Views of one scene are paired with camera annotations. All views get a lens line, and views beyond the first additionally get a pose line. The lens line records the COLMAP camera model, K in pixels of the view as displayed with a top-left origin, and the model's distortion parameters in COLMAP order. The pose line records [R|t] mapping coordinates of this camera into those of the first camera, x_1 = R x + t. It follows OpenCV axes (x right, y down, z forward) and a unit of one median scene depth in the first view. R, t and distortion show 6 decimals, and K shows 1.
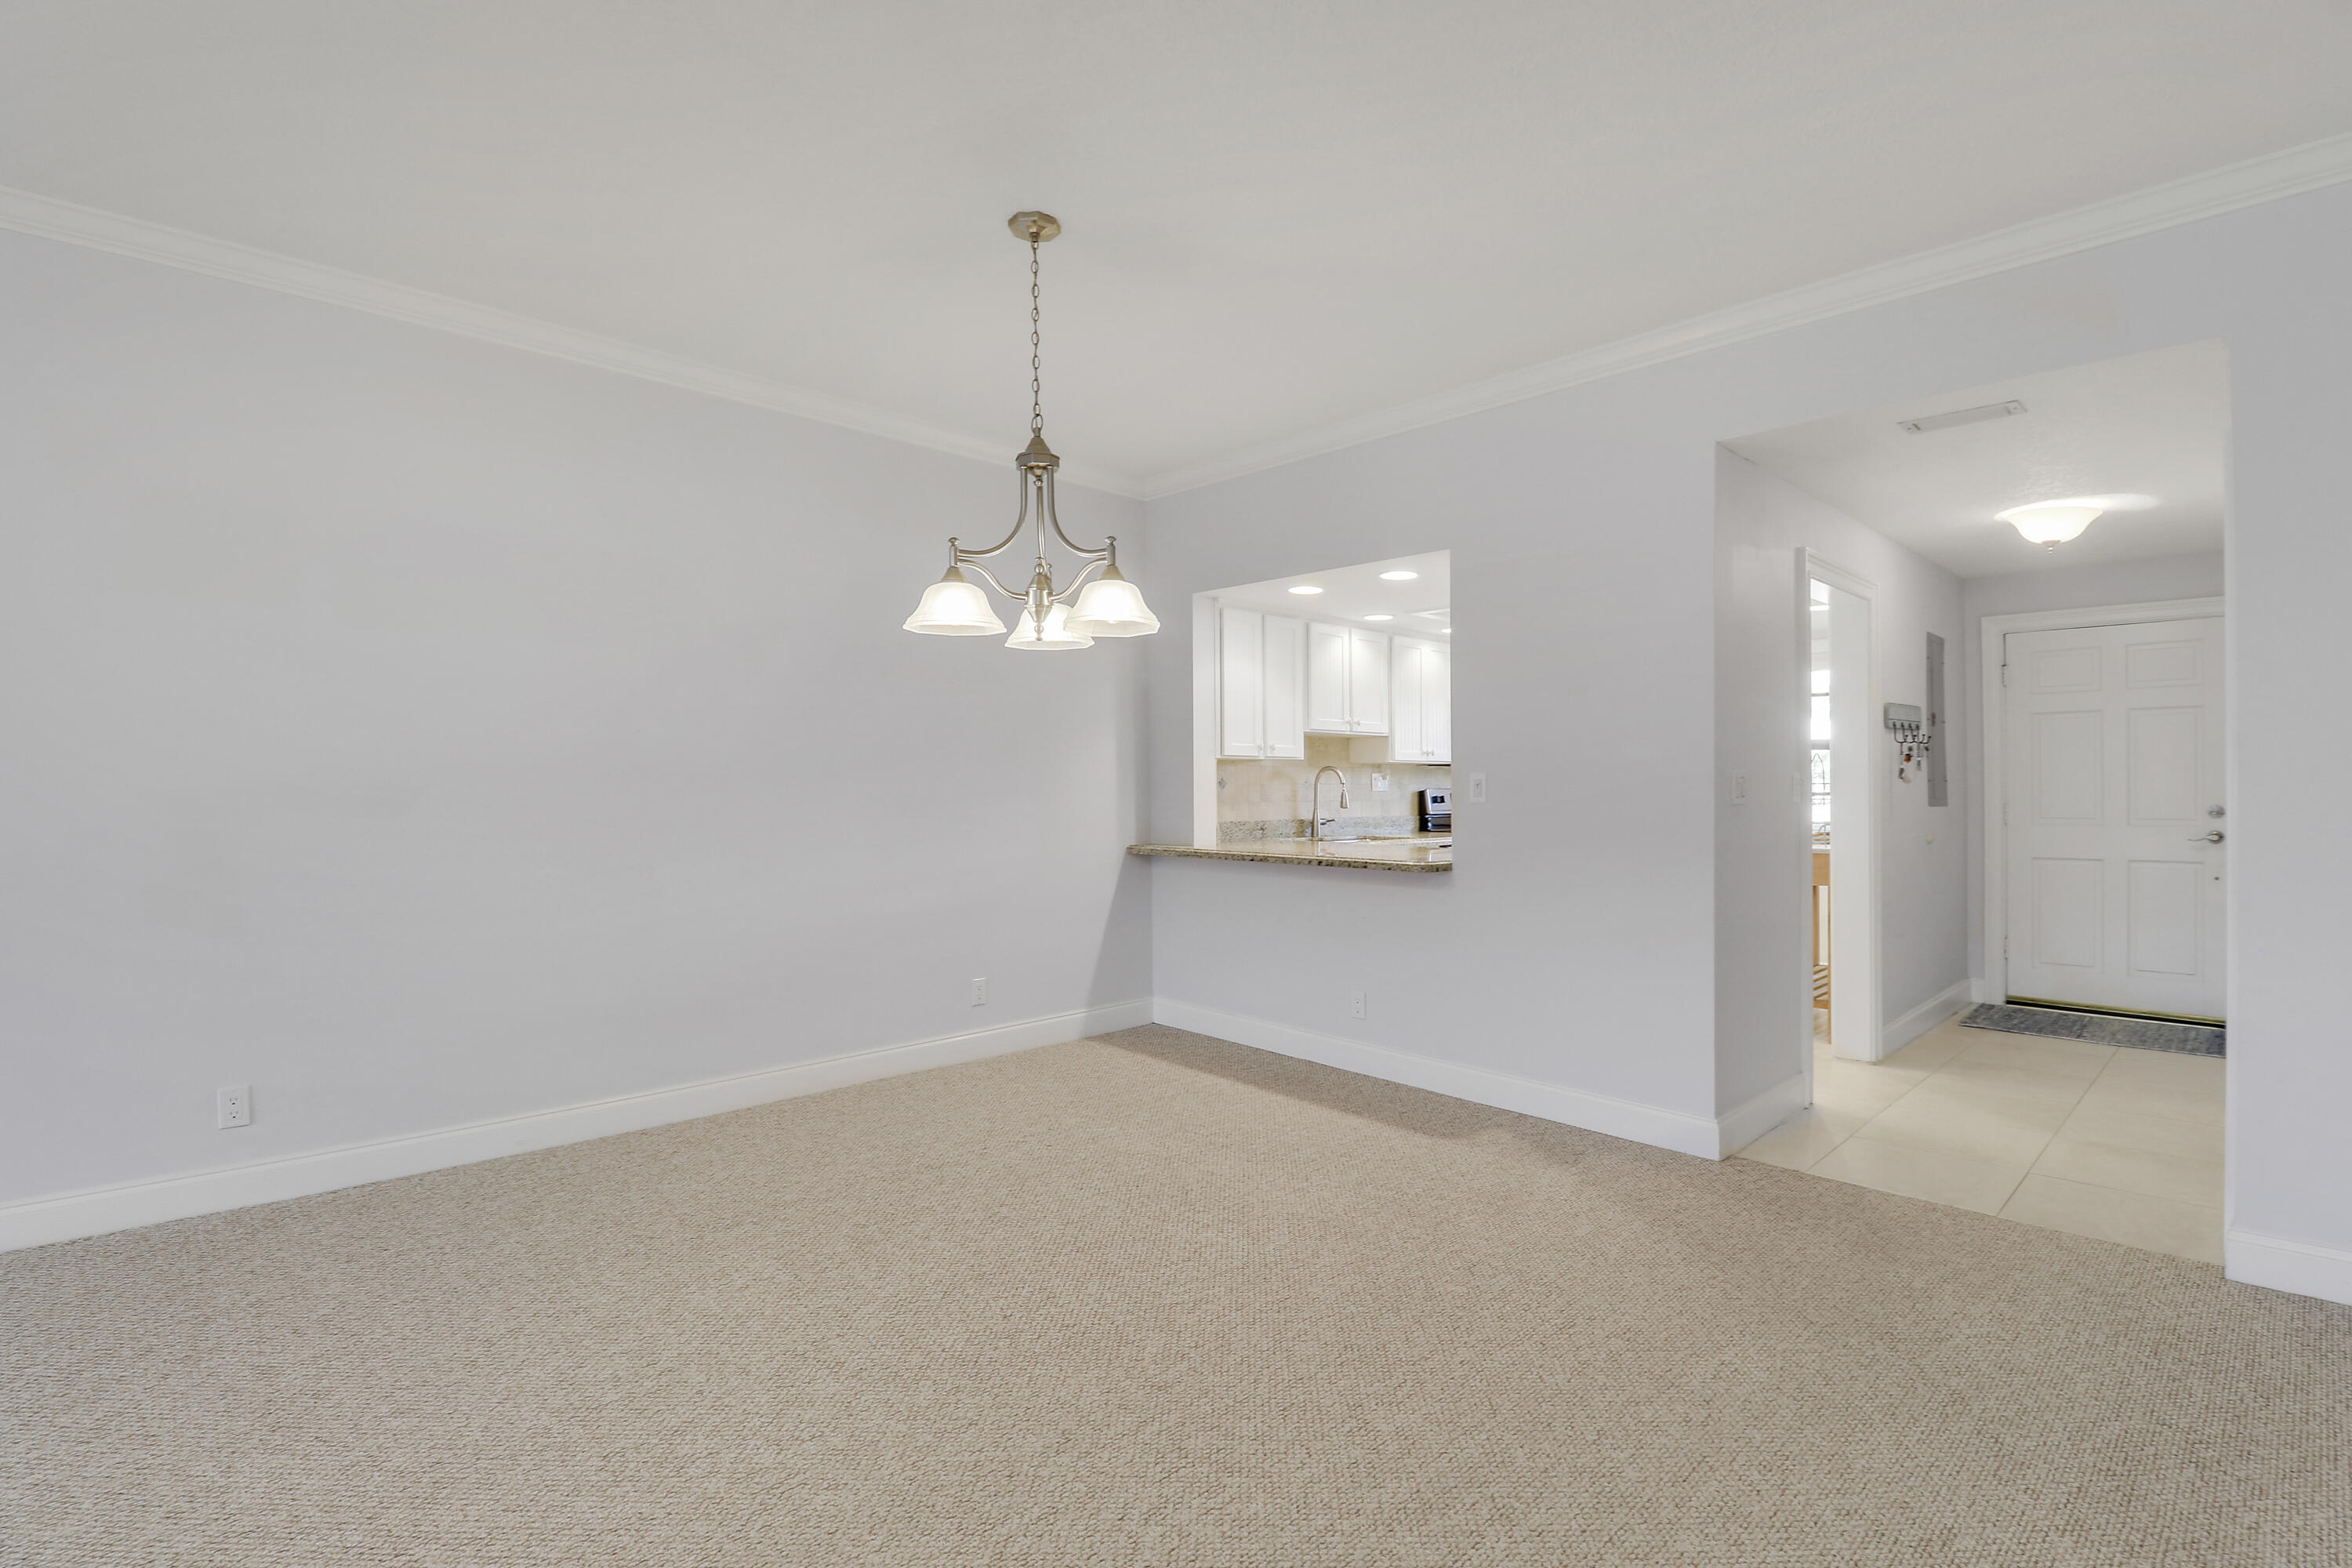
lens RADIAL K [[1100.9, 0, 1194.6], [0, 1100.9, 794.2], [0, 0, 1]] dist [0.006560, -0.016297]
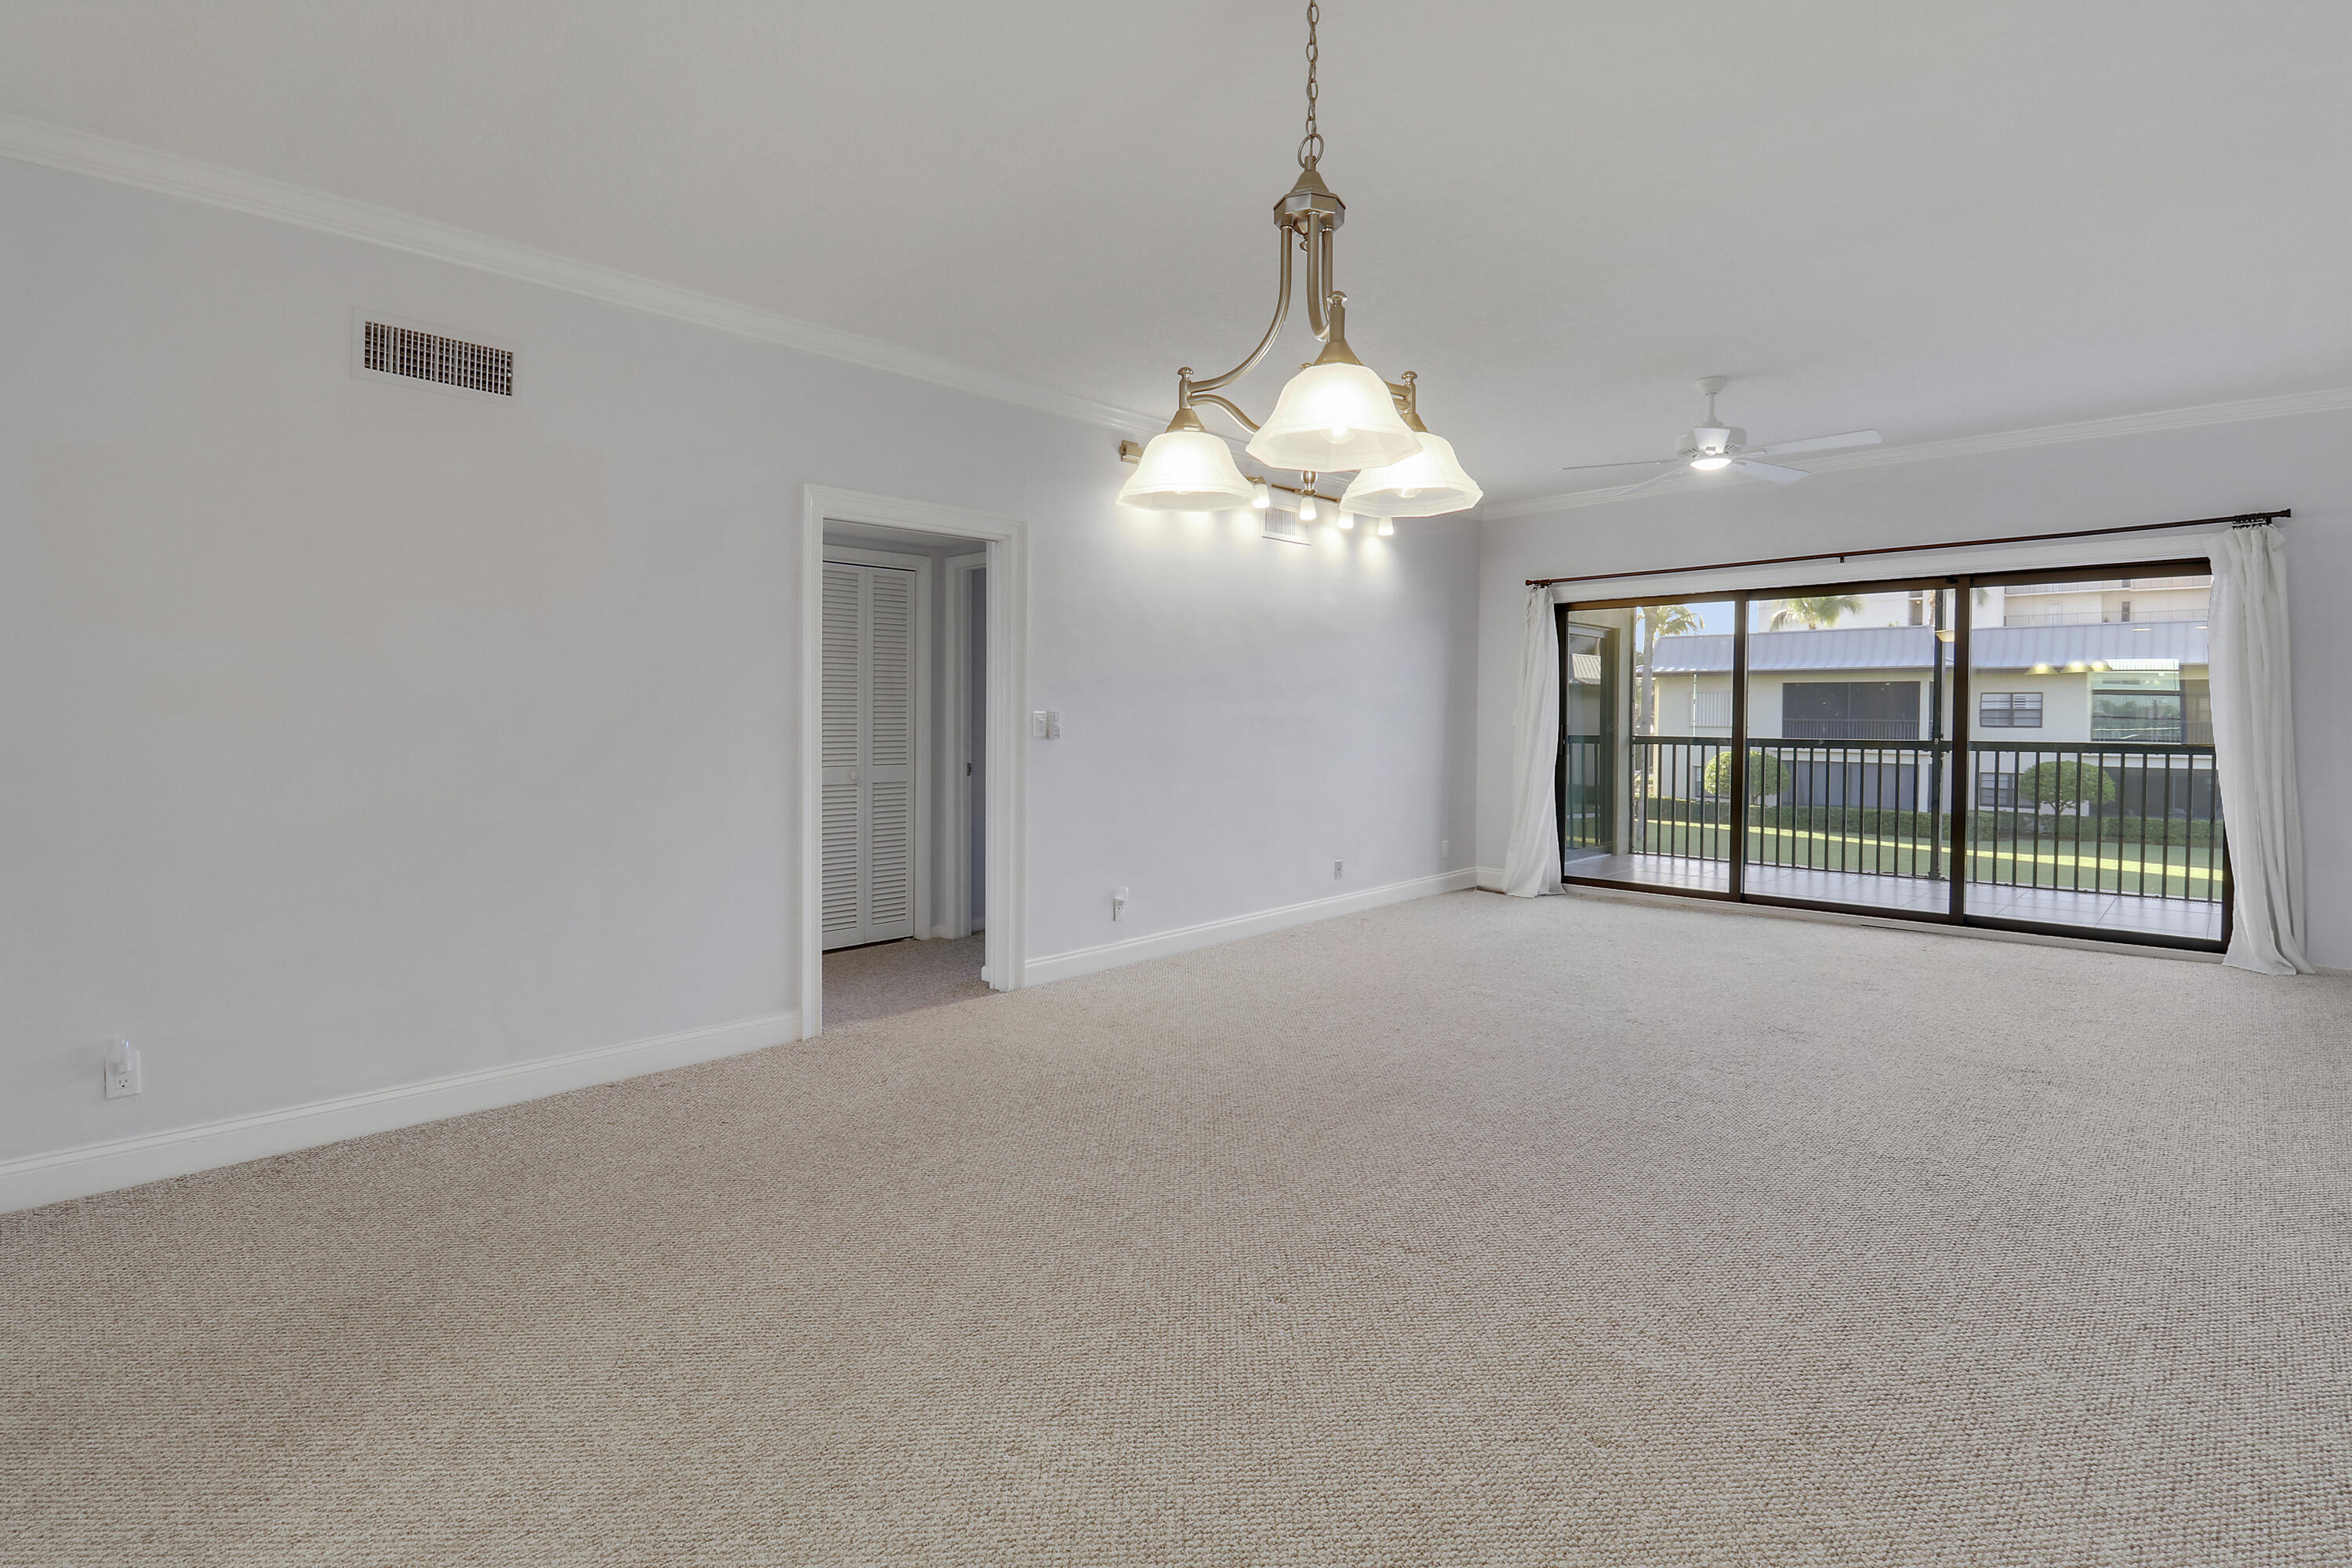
lens RADIAL K [[1125.4, 0, 1179.9], [0, 1125.4, 742.0], [0, 0, 1]] dist [0.002519, -0.013923]
pose [[-0.999366, 0.002551, -0.035500, -0.027540], [0.001711, 0.999718, 0.023672, -0.009871], [0.035550, 0.023596, -0.999089, 1.012346]]
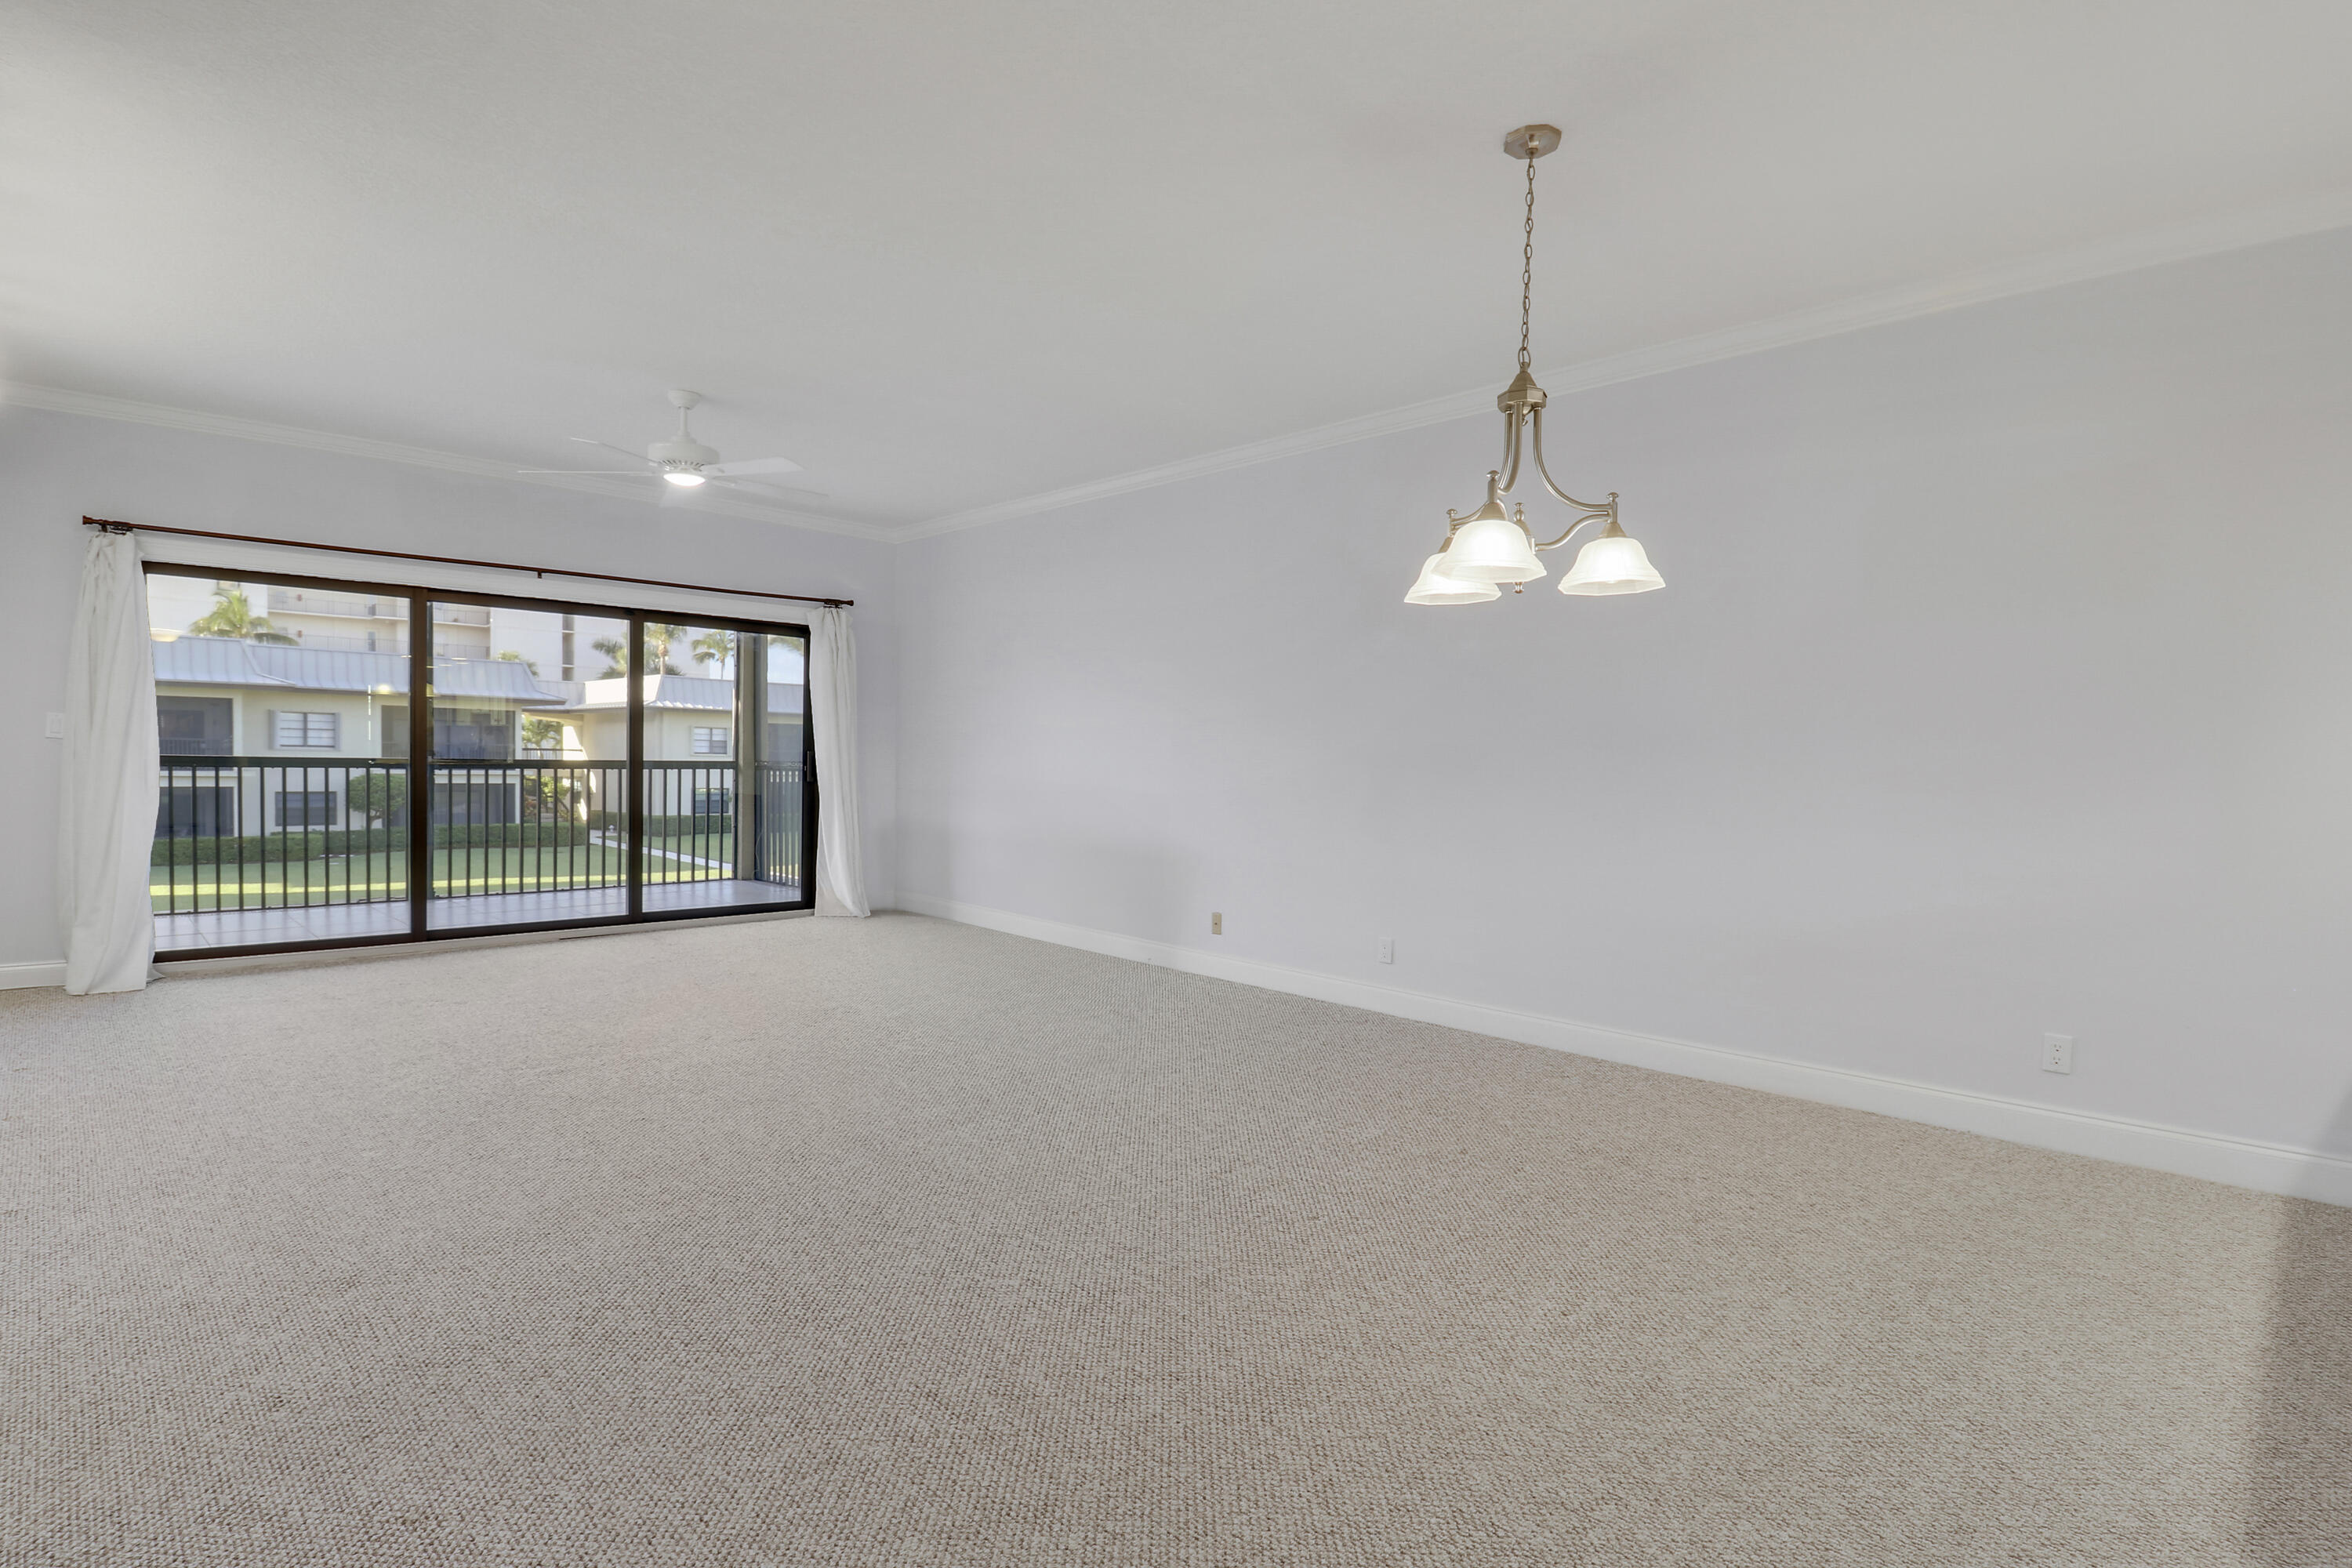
lens RADIAL K [[1147.4, 0, 1194.4], [0, 1147.4, 792.9], [0, 0, 1]] dist [-0.001099, -0.012321]
pose [[0.012278, 0.035162, -0.999306, 0.517120], [-0.020021, 0.999190, 0.034911, 0.000010], [0.999724, 0.019579, 0.012972, 0.445903]]
